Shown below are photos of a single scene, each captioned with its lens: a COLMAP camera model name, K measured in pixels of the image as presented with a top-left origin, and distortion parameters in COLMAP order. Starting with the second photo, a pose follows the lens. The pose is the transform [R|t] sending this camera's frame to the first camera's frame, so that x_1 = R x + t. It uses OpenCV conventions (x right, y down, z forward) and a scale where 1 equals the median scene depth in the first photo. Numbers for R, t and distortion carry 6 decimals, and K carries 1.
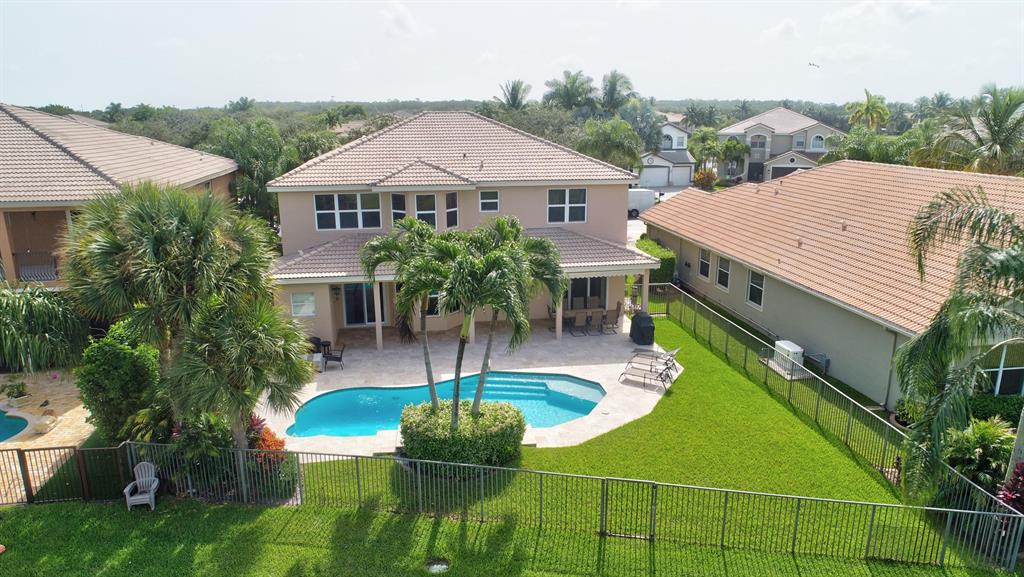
lens RADIAL K [[692.2, 0, 512.0], [0, 692.2, 288.5], [0, 0, 1]] dist [-0.001920, -0.005861]
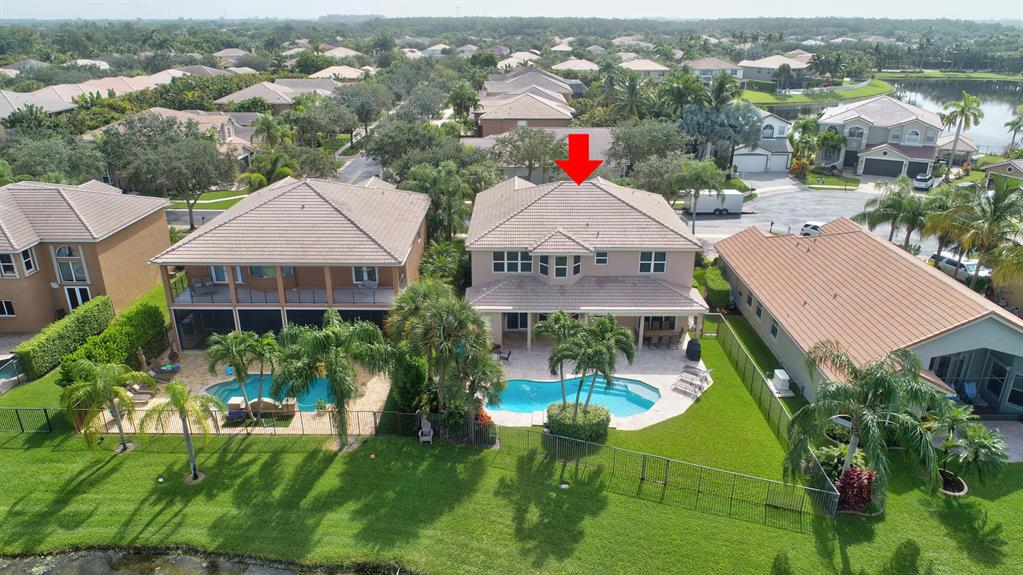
lens RADIAL K [[691.5, 0, 511.5], [0, 691.5, 287.5], [0, 0, 1]] dist [-0.001920, -0.005861]
pose [[0.985759, 0.068045, -0.153784, 0.014022], [-0.048297, 0.990508, 0.128690, -0.315976], [0.161081, -0.119430, 0.979688, -0.705196]]
